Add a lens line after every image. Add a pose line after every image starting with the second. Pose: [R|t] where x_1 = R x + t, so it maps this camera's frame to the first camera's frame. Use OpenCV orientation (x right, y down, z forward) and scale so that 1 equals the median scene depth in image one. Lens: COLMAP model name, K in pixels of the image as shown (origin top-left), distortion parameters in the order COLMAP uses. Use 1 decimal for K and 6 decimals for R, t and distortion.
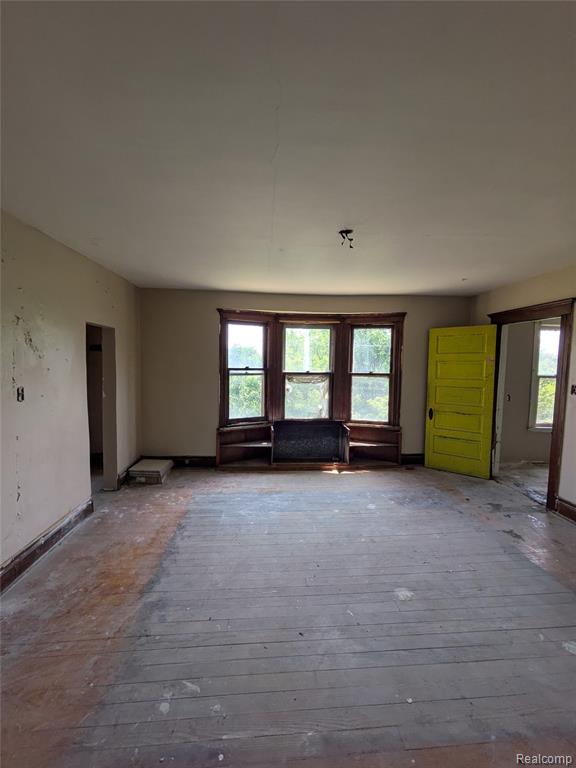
lens RADIAL K [[304.7, 0, 283.0], [0, 304.7, 381.3], [0, 0, 1]] dist [-0.002634, 0.001757]
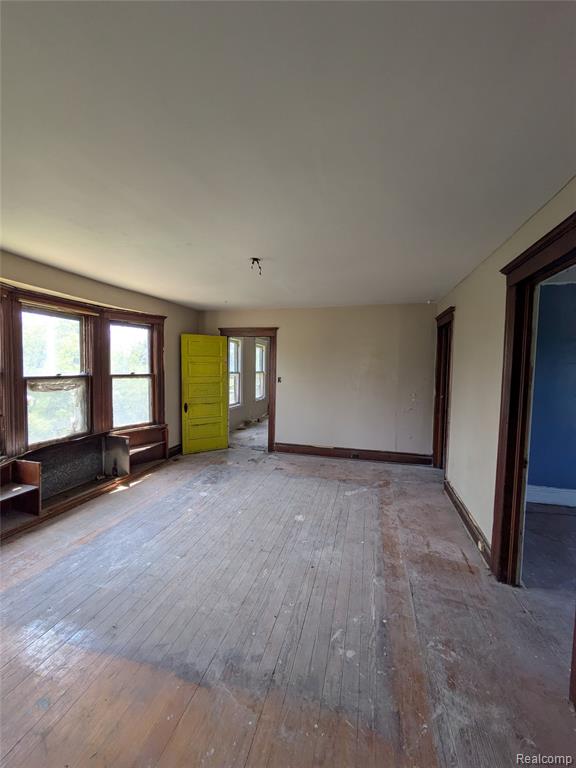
lens RADIAL K [[304.7, 0, 289.2], [0, 304.7, 384.9], [0, 0, 1]] dist [-0.002634, 0.001757]
pose [[0.326986, -0.064569, 0.942821, -0.501040], [0.042702, 0.997654, 0.053514, -0.026700], [-0.944064, 0.022762, 0.328976, 0.259780]]
